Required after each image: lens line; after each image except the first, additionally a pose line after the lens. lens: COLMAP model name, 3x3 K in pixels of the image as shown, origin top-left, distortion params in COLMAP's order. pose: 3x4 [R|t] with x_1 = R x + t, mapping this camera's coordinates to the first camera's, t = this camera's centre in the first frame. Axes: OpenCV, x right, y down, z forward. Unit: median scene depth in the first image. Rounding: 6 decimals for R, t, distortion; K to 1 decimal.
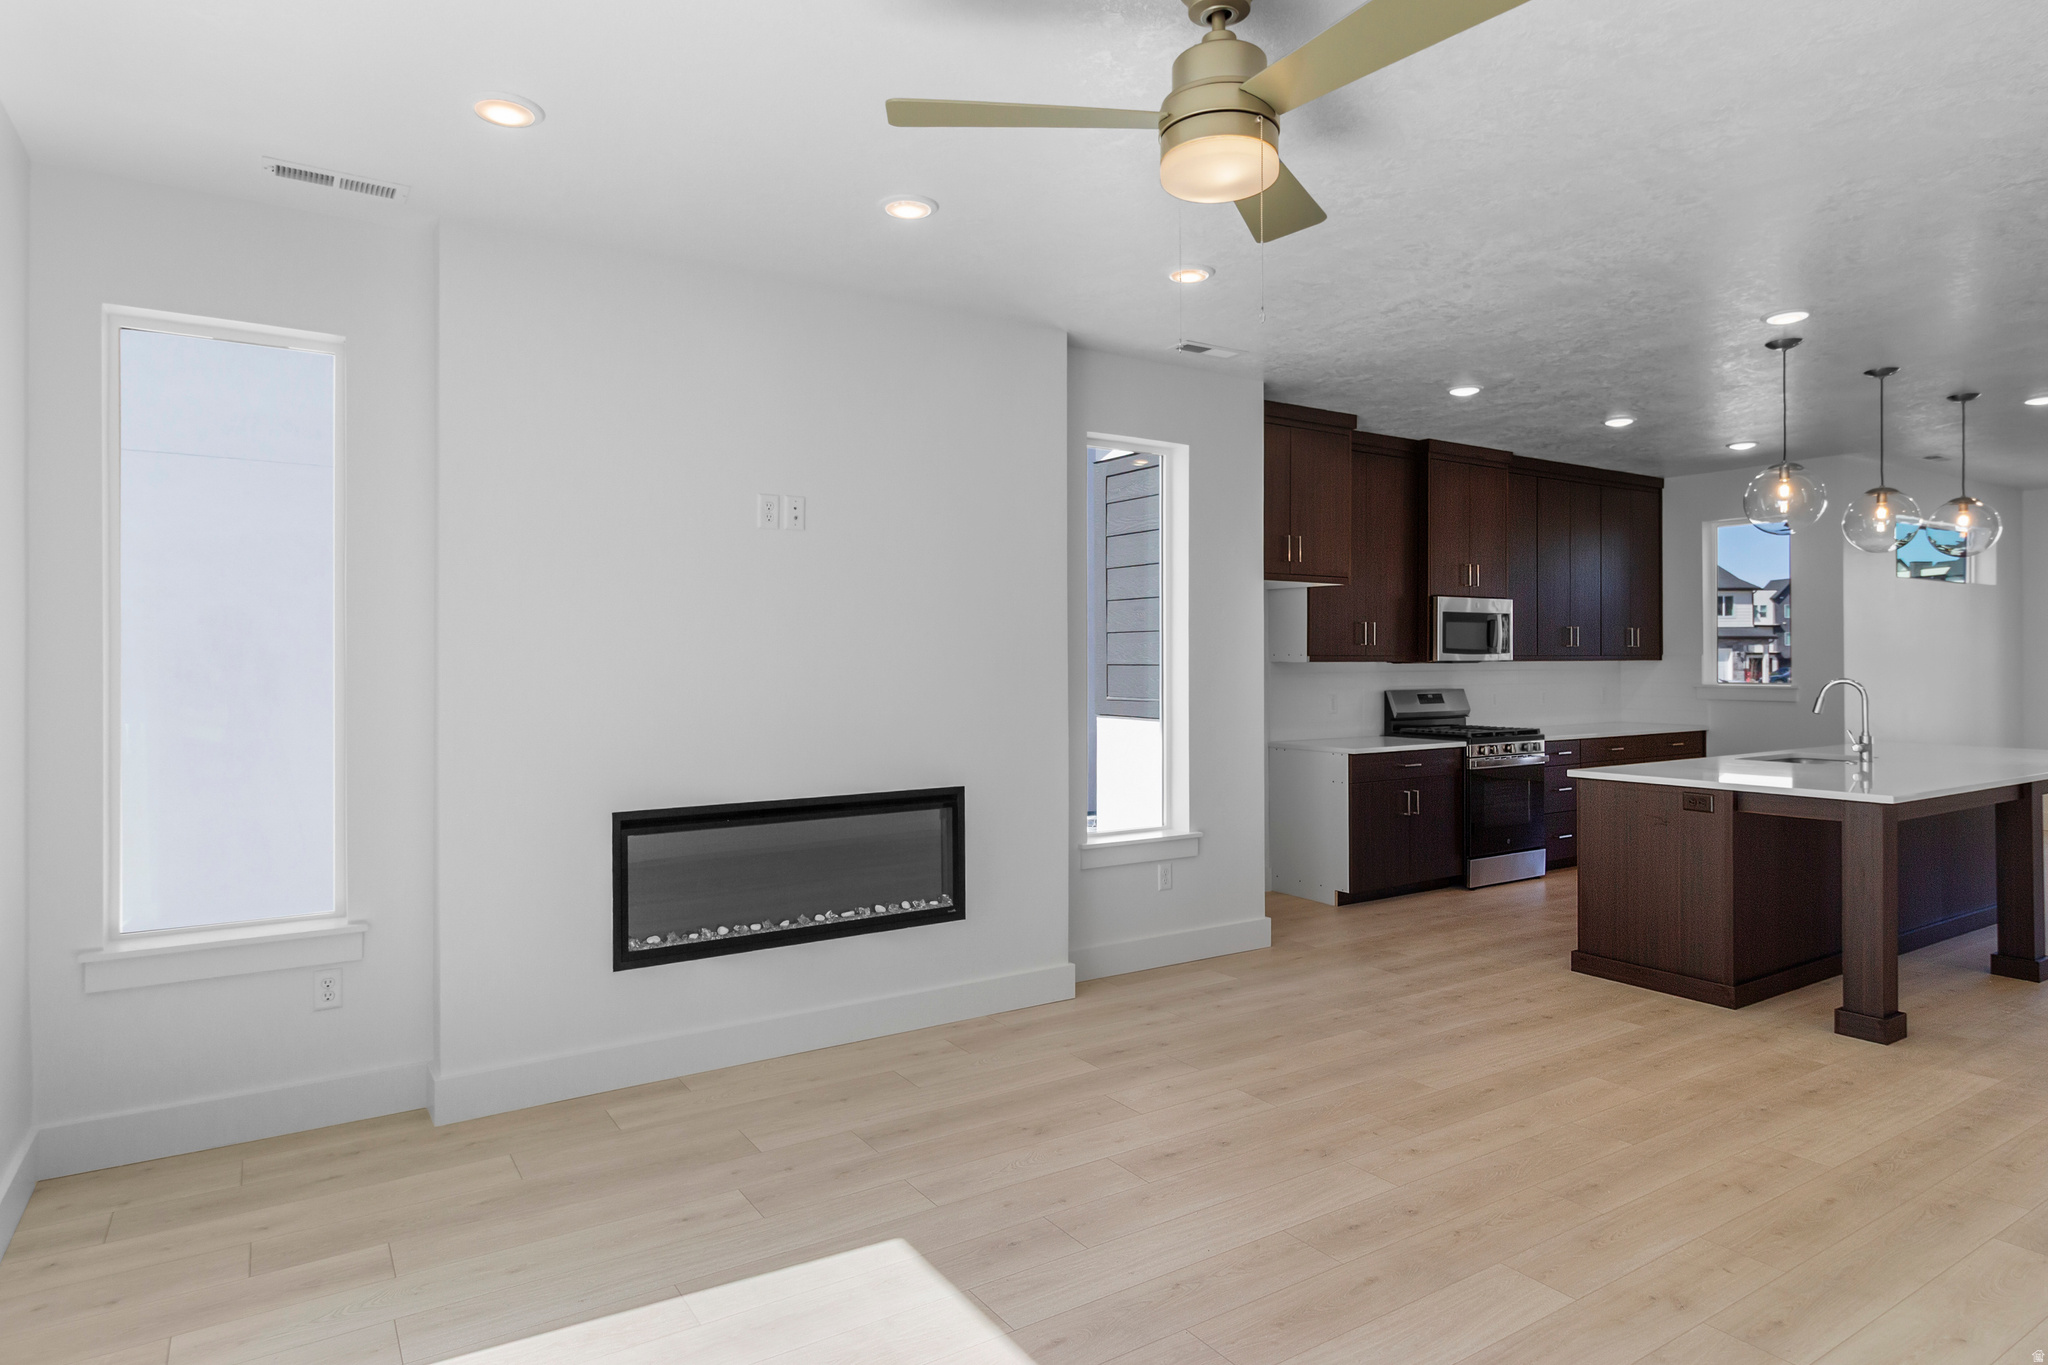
lens RADIAL K [[1159.3, 0, 1026.7], [0, 1159.3, 659.1], [0, 0, 1]] dist [0.003842, 0.003014]
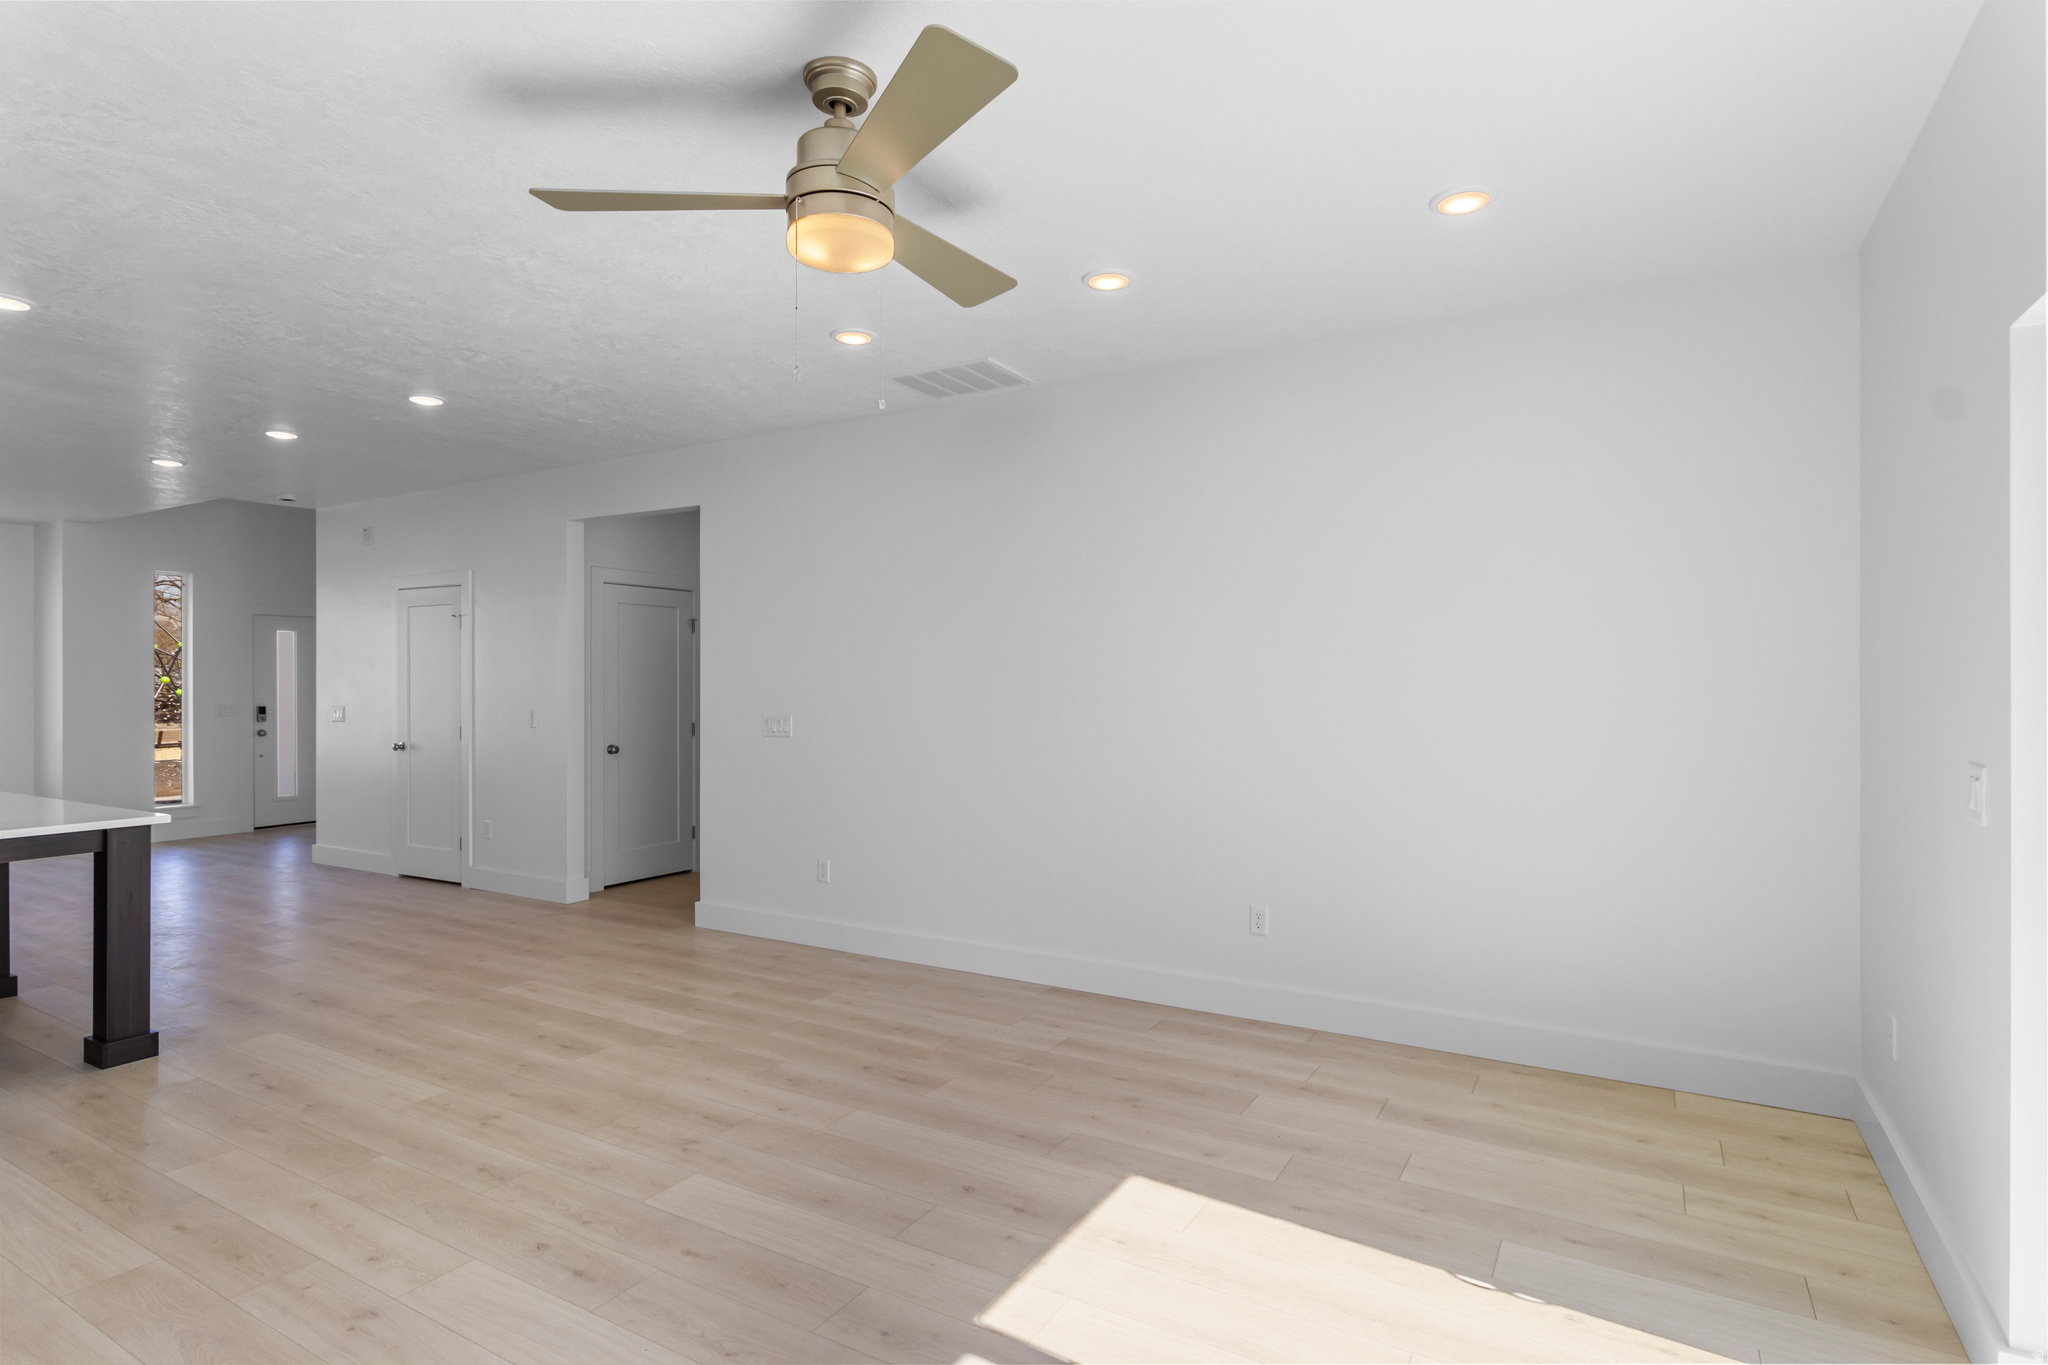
lens RADIAL K [[1028.0, 0, 1030.9], [0, 1028.0, 772.5], [0, 0, 1]] dist [0.002045, 0.000578]
pose [[-0.443614, -0.072853, 0.893252, -0.240678], [0.001007, 0.996649, 0.081786, 0.001587], [-0.896217, 0.037181, -0.442054, 0.398148]]
